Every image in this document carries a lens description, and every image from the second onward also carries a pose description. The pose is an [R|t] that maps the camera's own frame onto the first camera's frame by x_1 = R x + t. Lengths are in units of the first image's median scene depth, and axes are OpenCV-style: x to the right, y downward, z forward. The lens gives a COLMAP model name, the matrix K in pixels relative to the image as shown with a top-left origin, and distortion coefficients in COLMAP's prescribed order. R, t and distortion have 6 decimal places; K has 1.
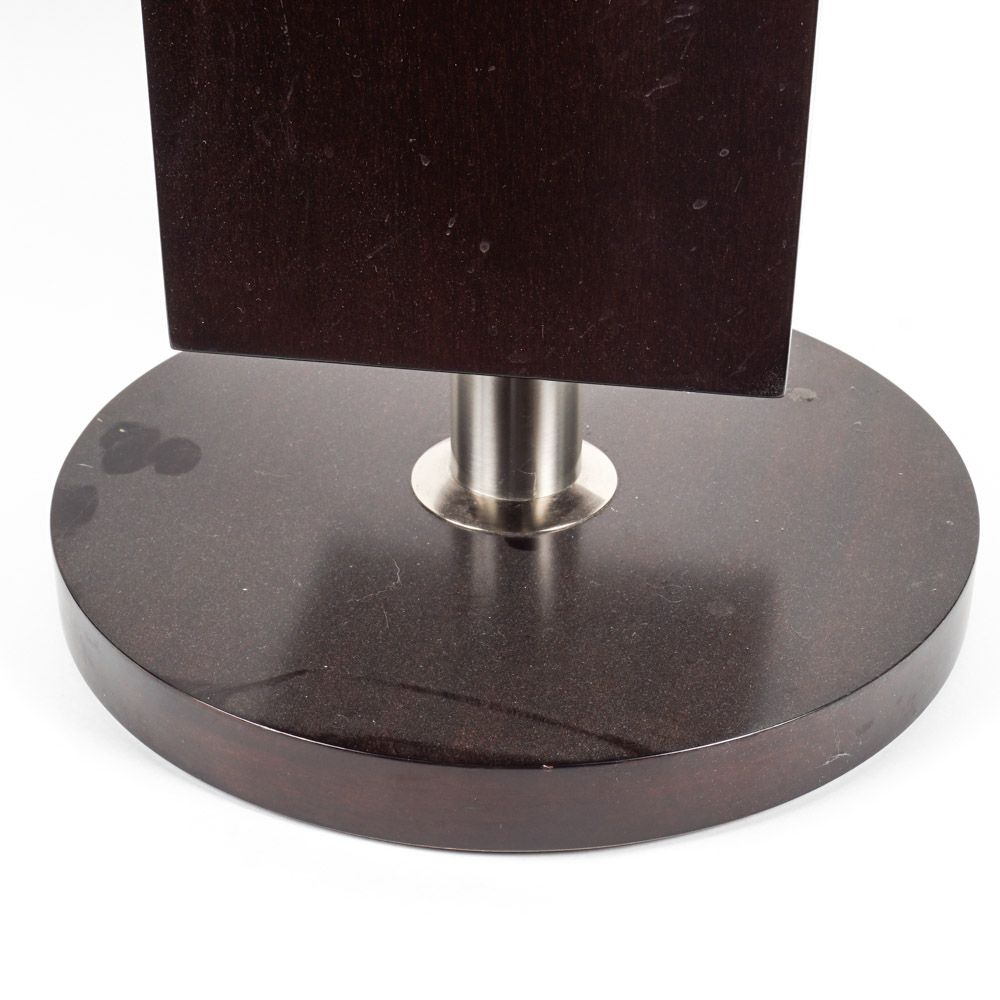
lens RADIAL K [[2179.8, 0, 503.5], [0, 2179.8, 497.8], [0, 0, 1]] dist [-0.082409, 0.000000]
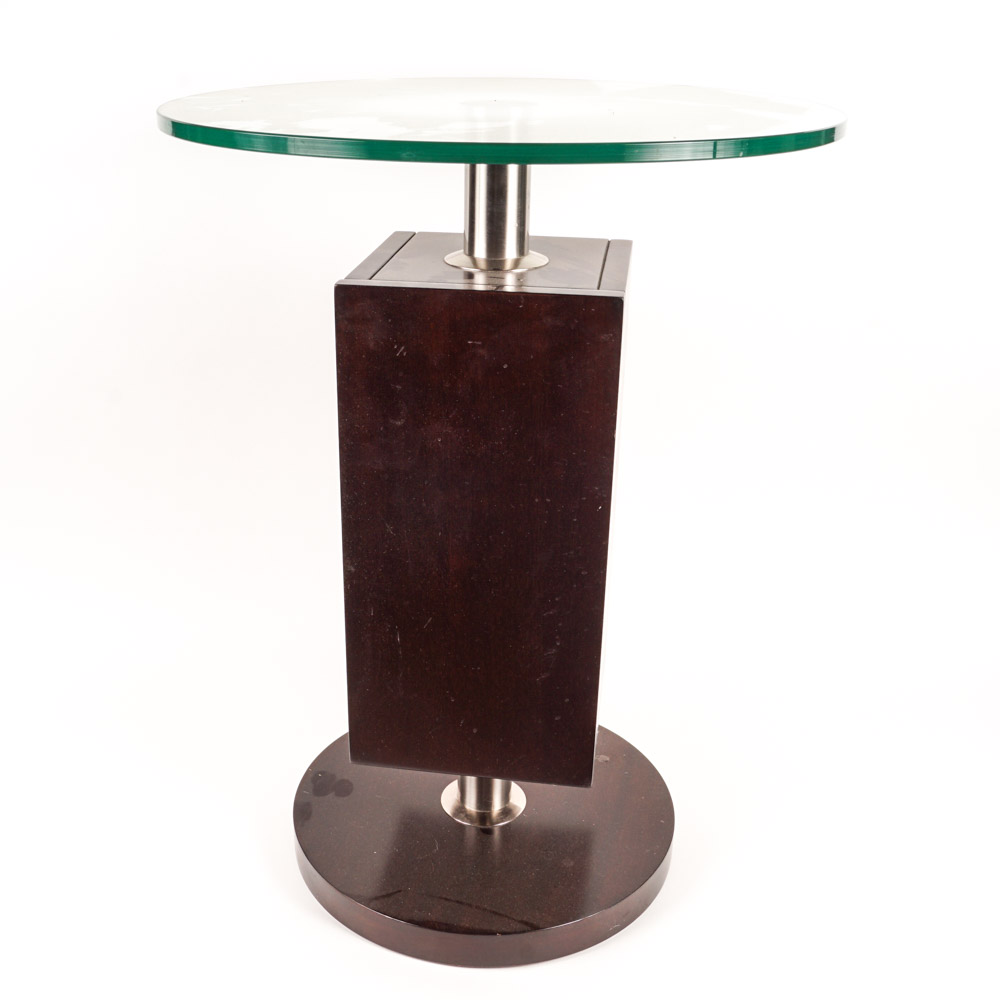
lens RADIAL K [[1126.6, 0, 451.5], [0, 1126.6, 513.6], [0, 0, 1]] dist [-0.127970, 0.000000]
pose [[0.999924, 0.003018, -0.011913, -0.019730], [-0.005030, 0.984967, -0.172667, -0.127843], [0.011212, 0.172714, 0.984908, -0.328999]]
